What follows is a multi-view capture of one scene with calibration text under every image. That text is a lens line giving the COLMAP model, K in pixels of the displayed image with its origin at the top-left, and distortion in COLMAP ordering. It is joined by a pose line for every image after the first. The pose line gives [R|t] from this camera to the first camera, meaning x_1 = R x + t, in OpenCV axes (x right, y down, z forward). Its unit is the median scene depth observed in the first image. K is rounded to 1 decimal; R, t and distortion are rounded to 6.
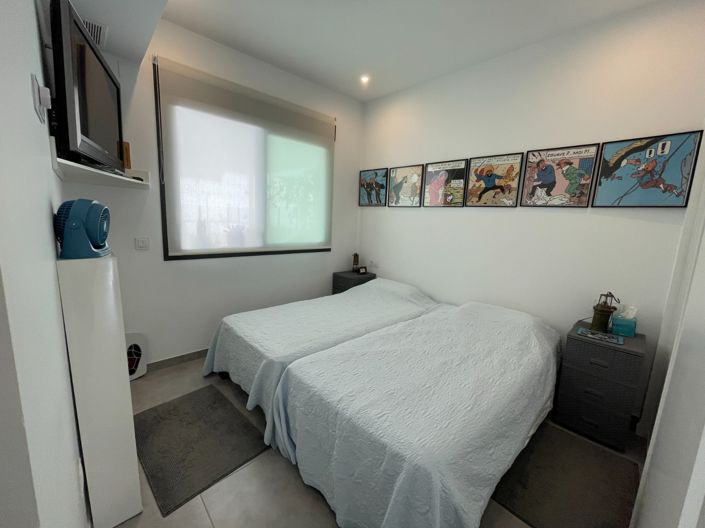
lens RADIAL K [[285.2, 0, 353.2], [0, 285.2, 262.8], [0, 0, 1]] dist [-0.000455, 0.001546]
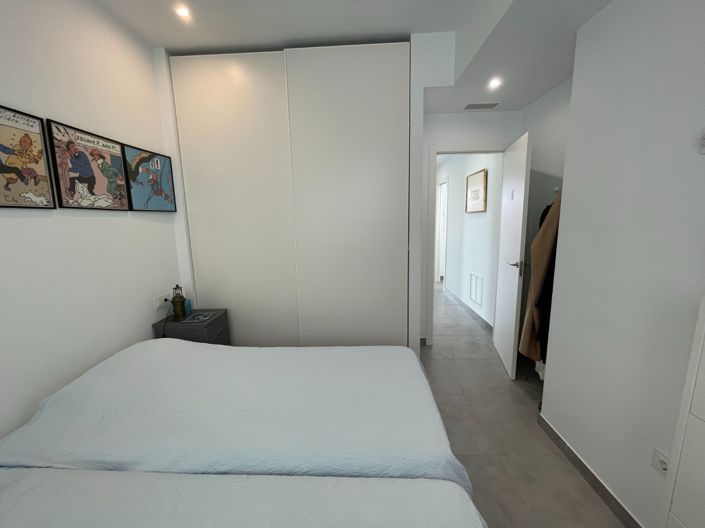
lens RADIAL K [[285.2, 0, 351.3], [0, 285.2, 261.2], [0, 0, 1]] dist [-0.000455, 0.001546]
pose [[-0.695430, -0.146236, 0.703557, -0.355582], [0.092414, 0.952744, 0.289376, -0.228983], [-0.712627, 0.266259, -0.649052, 1.080240]]
